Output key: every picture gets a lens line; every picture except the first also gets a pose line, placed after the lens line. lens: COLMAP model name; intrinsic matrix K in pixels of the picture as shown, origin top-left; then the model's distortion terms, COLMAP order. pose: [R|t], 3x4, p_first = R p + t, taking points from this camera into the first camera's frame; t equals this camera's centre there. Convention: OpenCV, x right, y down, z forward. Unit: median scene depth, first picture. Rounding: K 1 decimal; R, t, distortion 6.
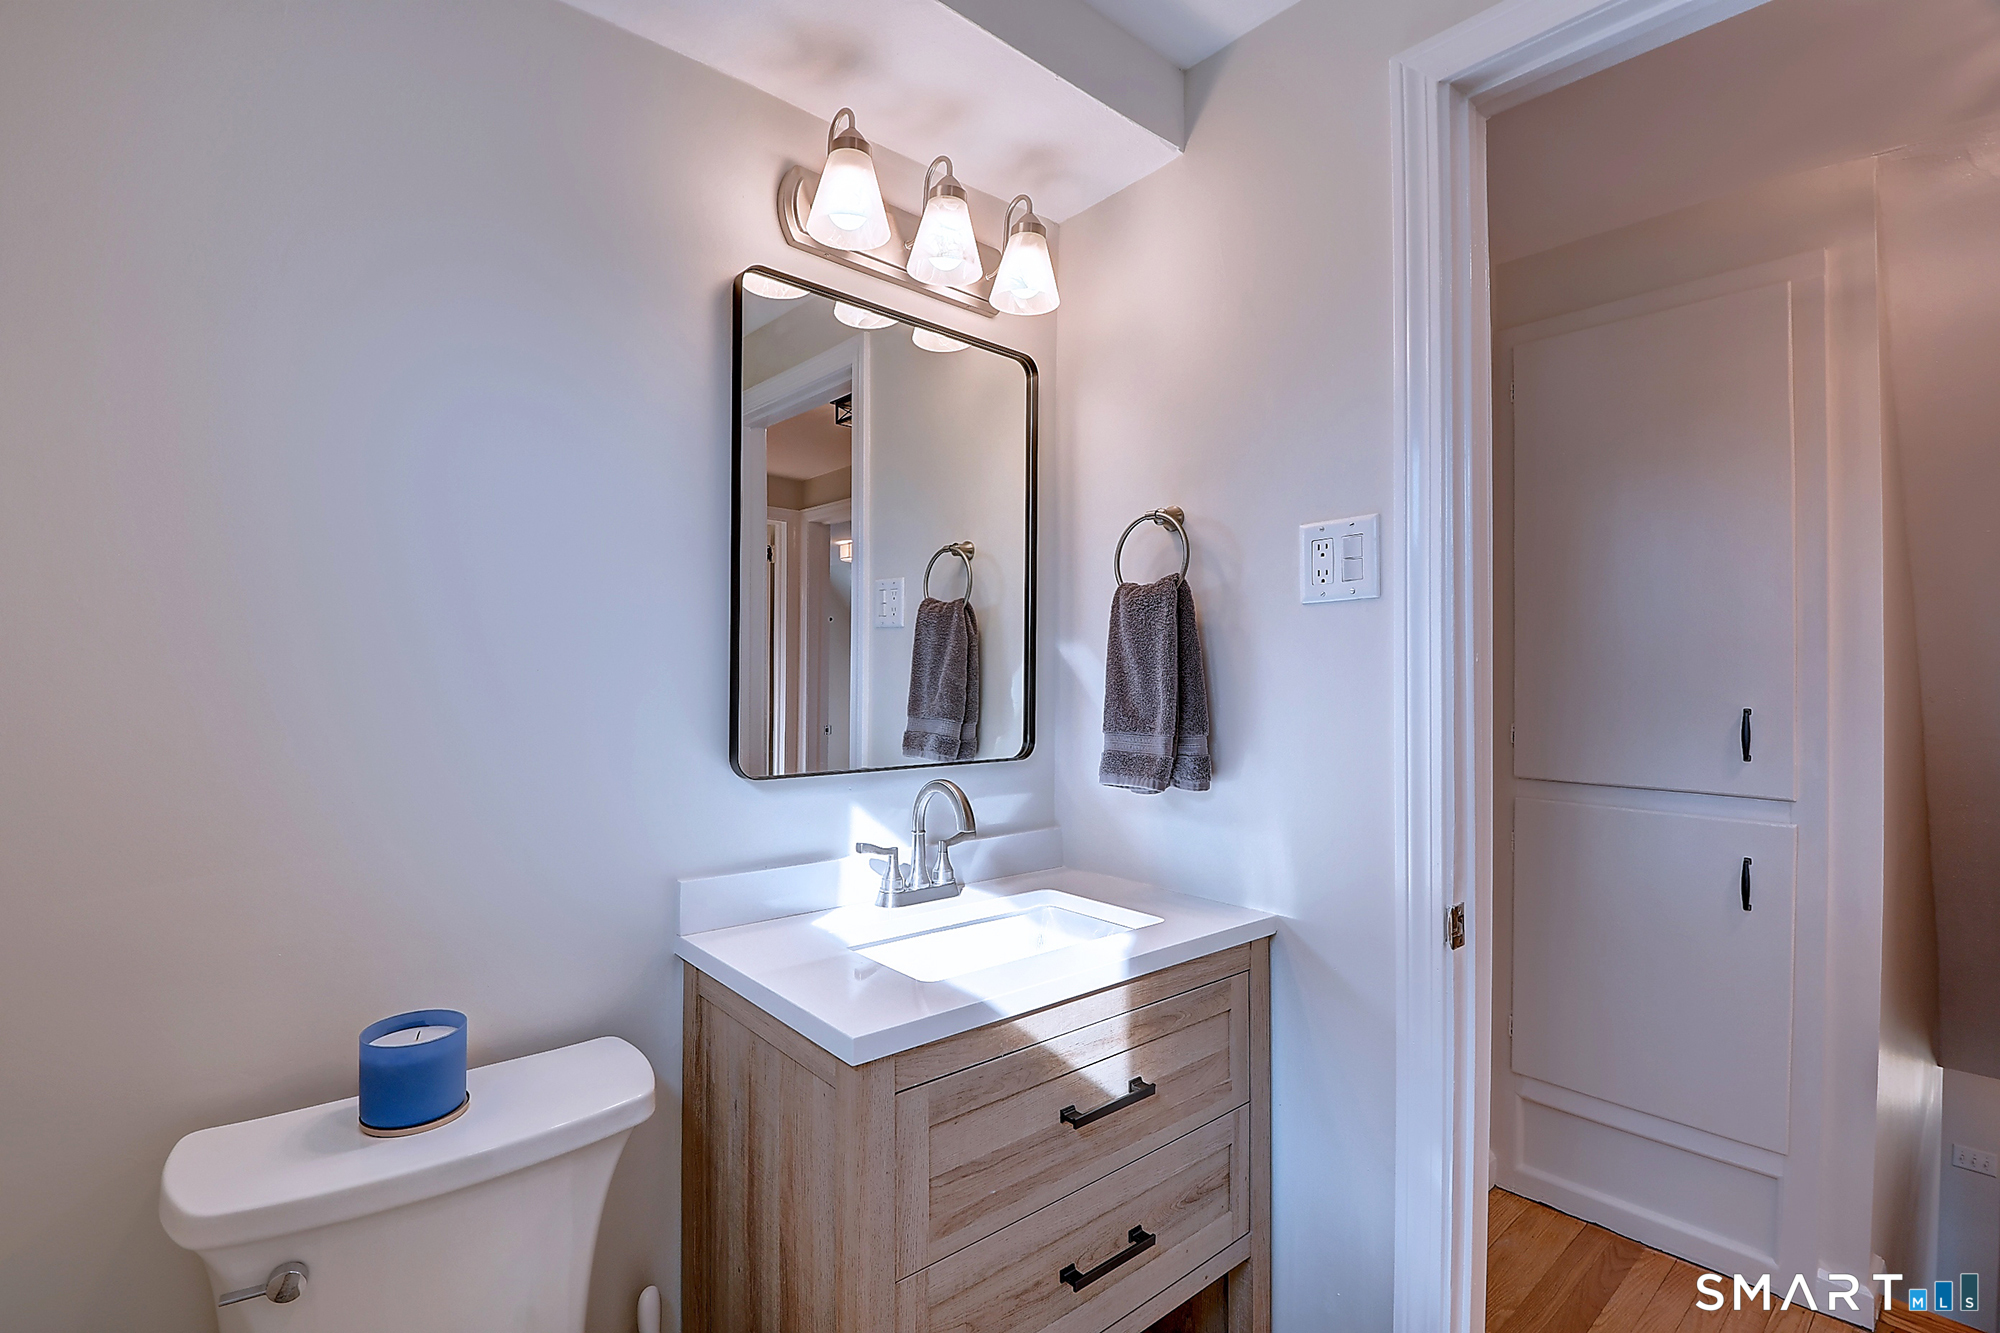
lens RADIAL K [[929.8, 0, 976.9], [0, 929.8, 668.3], [0, 0, 1]] dist [0.016766, -0.033403]
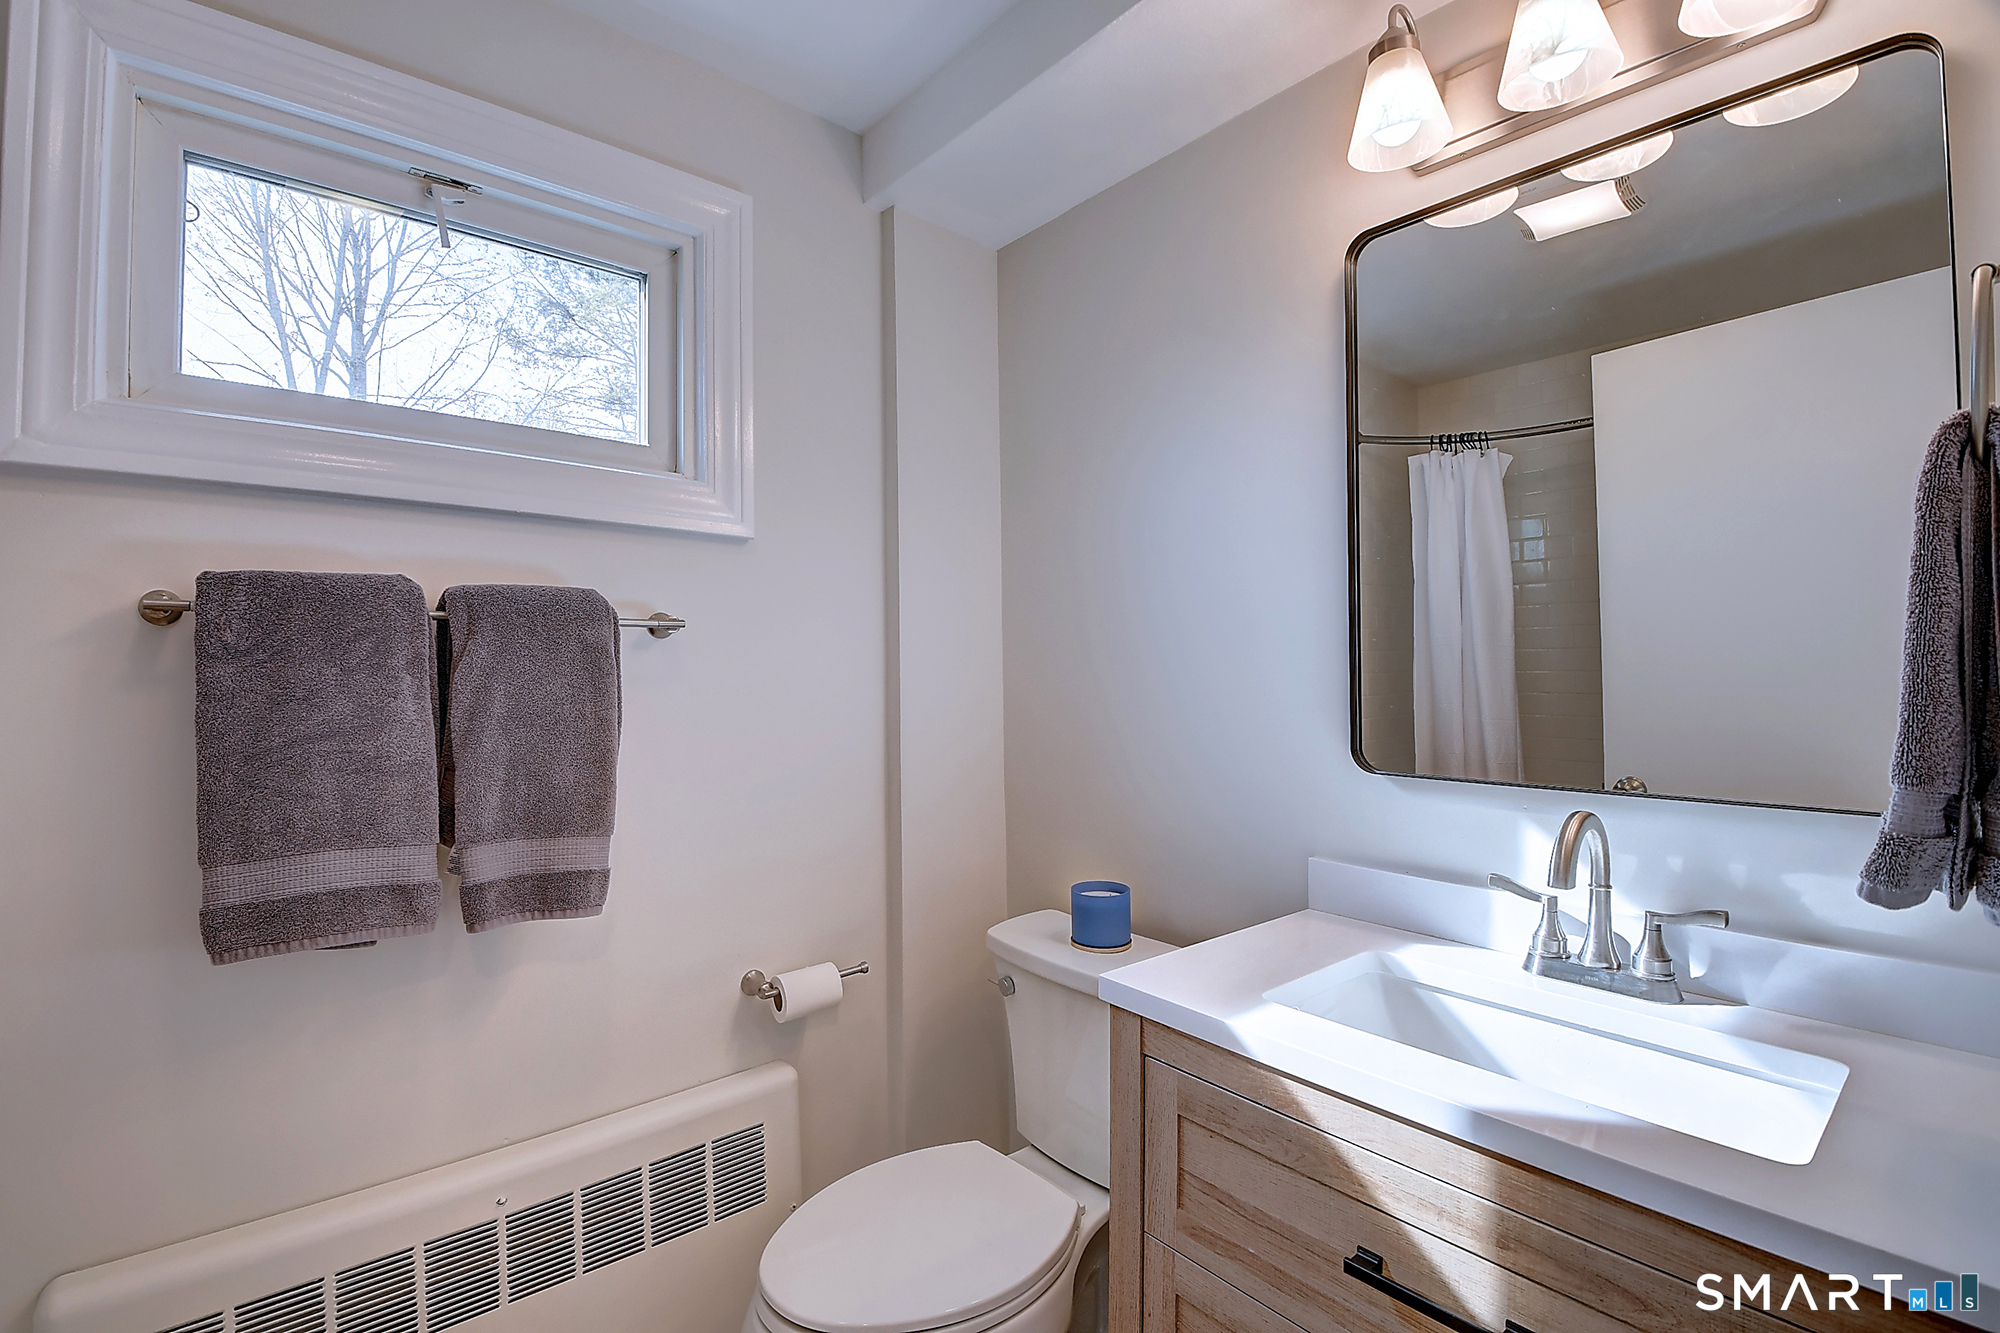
lens RADIAL K [[929.8, 0, 976.9], [0, 929.8, 668.3], [0, 0, 1]] dist [0.016766, -0.033403]
pose [[-0.045142, -0.009827, -0.998932, 0.874381], [0.009832, 0.999899, -0.010280, 0.017336], [0.998932, -0.010286, -0.045041, 0.752609]]
